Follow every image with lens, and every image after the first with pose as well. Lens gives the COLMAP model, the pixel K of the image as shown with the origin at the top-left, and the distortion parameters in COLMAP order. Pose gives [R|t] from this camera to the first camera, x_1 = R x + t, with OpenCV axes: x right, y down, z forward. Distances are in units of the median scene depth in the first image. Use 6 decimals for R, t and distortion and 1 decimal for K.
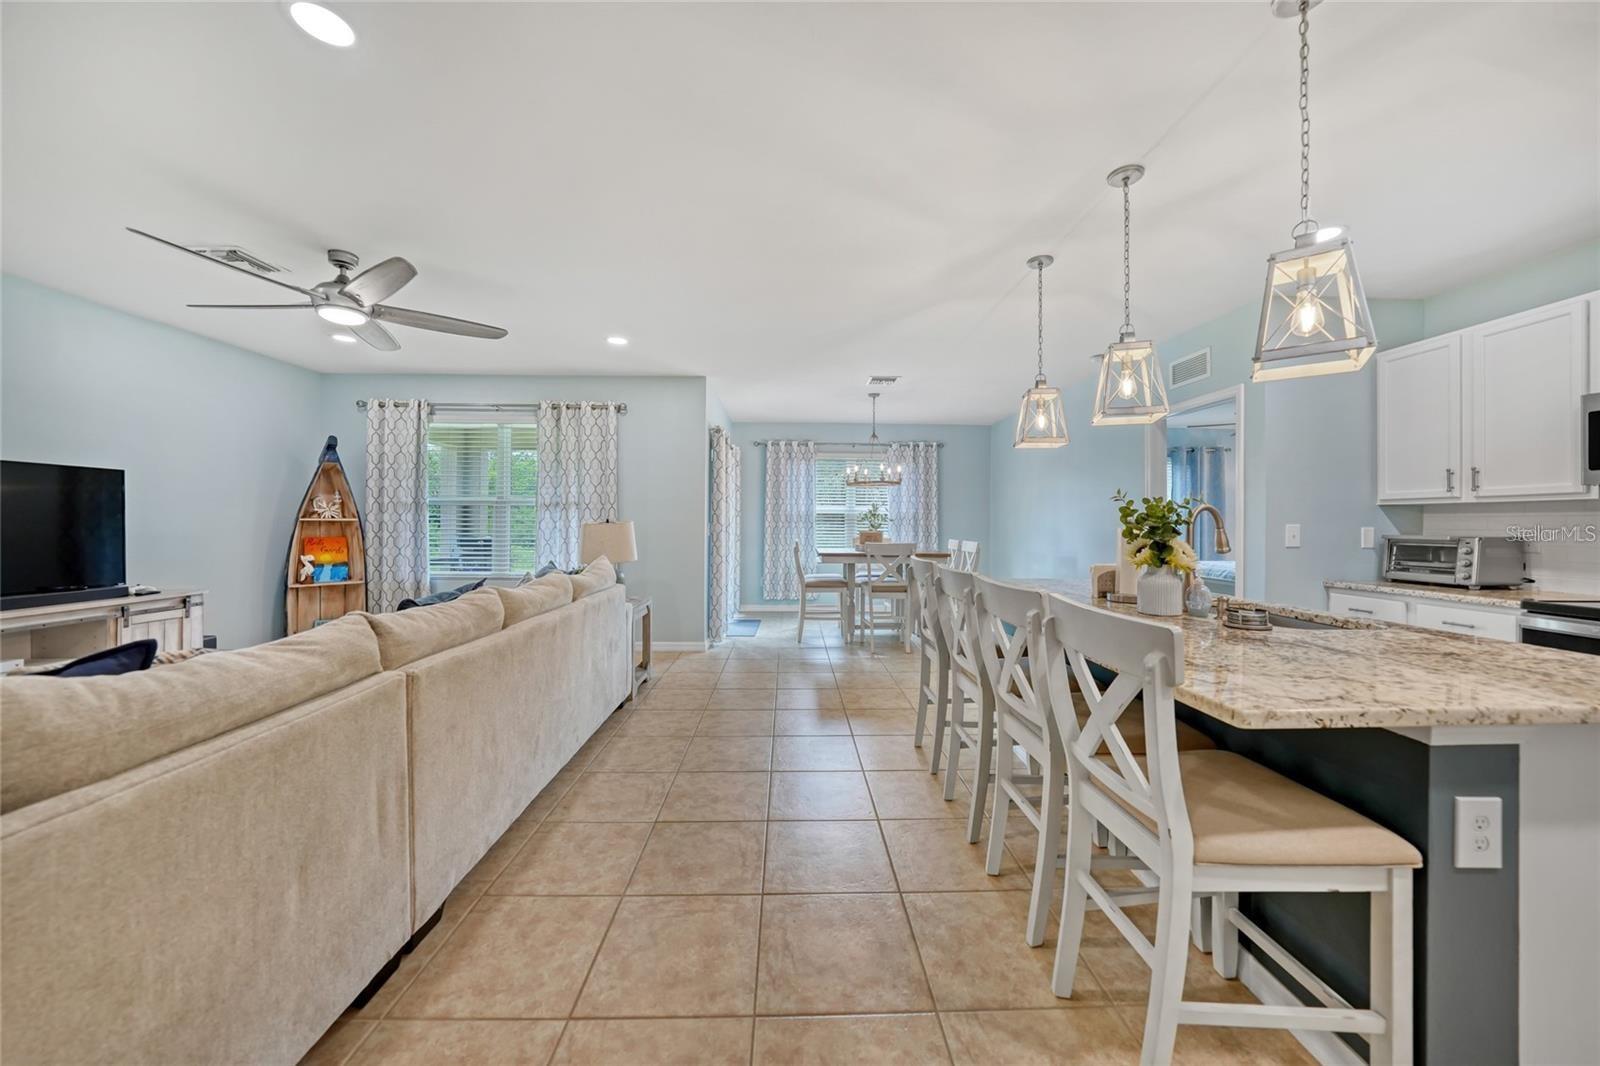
lens RADIAL K [[558.5, 0, 803.6], [0, 558.5, 519.6], [0, 0, 1]] dist [-0.023691, 0.004859]
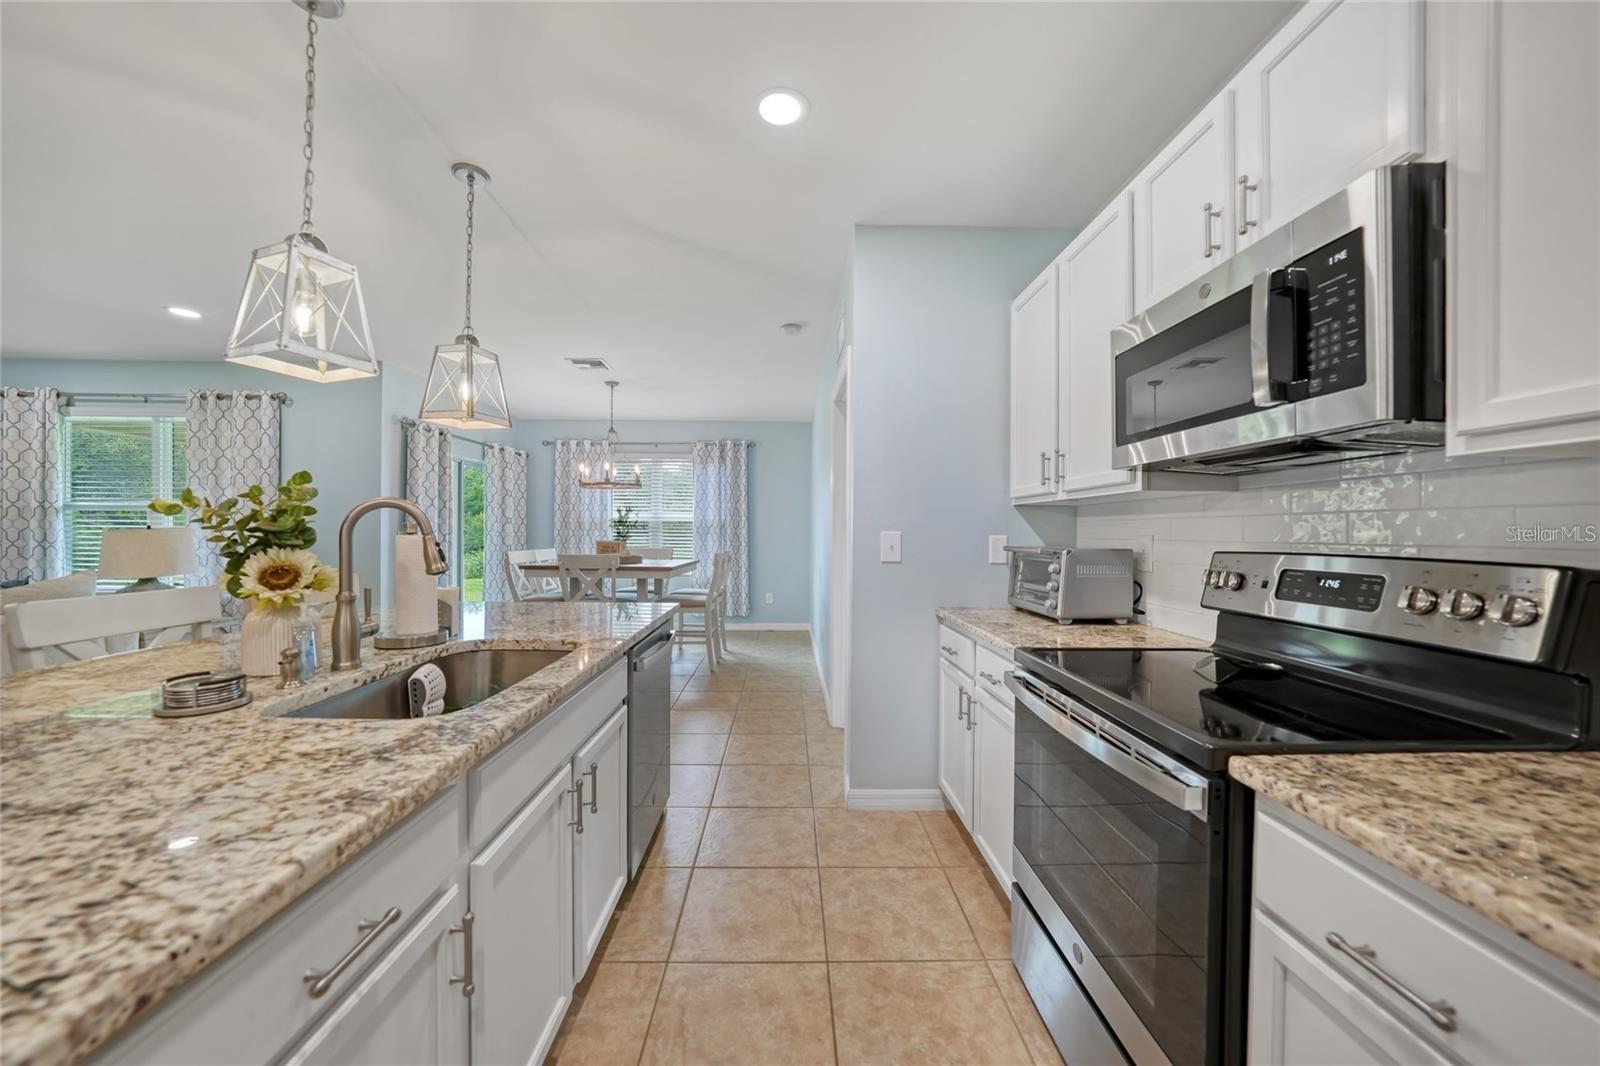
lens RADIAL K [[558.5, 0, 796.8], [0, 558.5, 531.2], [0, 0, 1]] dist [-0.023691, 0.004859]
pose [[0.999996, -0.000823, -0.002879, 0.638269], [0.000839, 0.999984, 0.005616, 0.003097], [0.002874, -0.005618, 0.999980, 0.200081]]
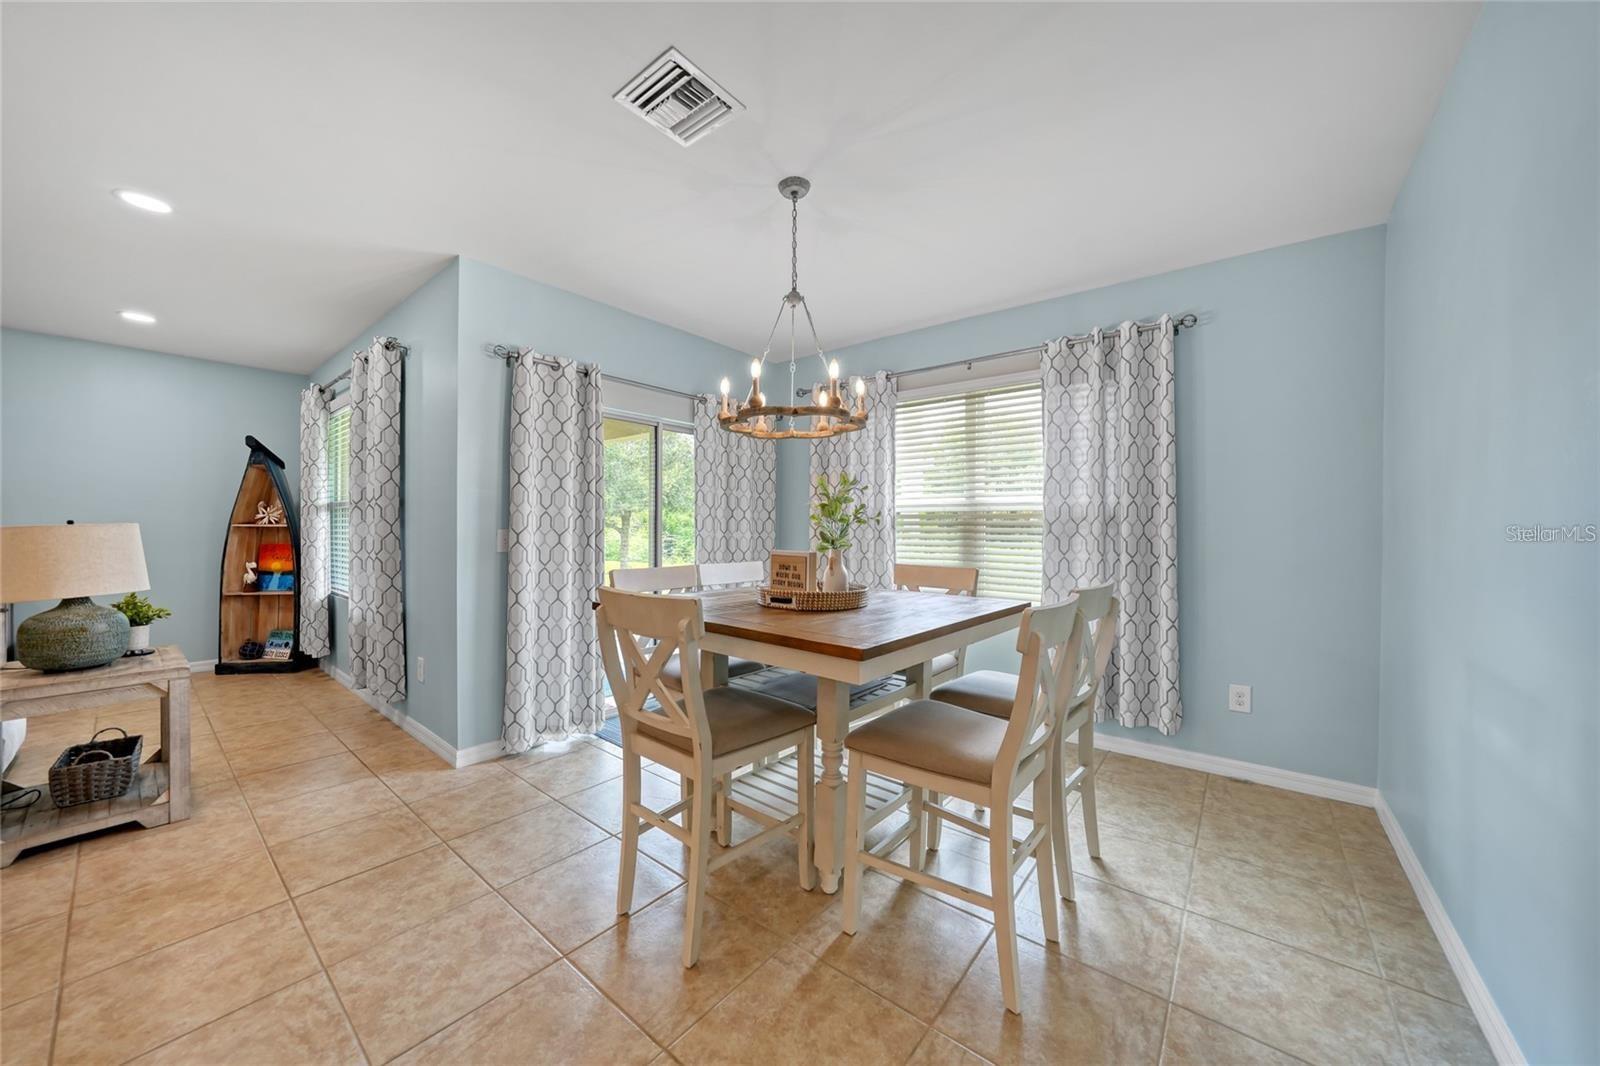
lens RADIAL K [[558.5, 0, 796.2], [0, 558.5, 530.6], [0, 0, 1]] dist [-0.023691, 0.004859]
pose [[0.764681, 0.000791, -0.644408, 0.563884], [0.003193, 0.999982, 0.005015, 0.008161], [0.644401, -0.005893, 0.764665, 1.087483]]
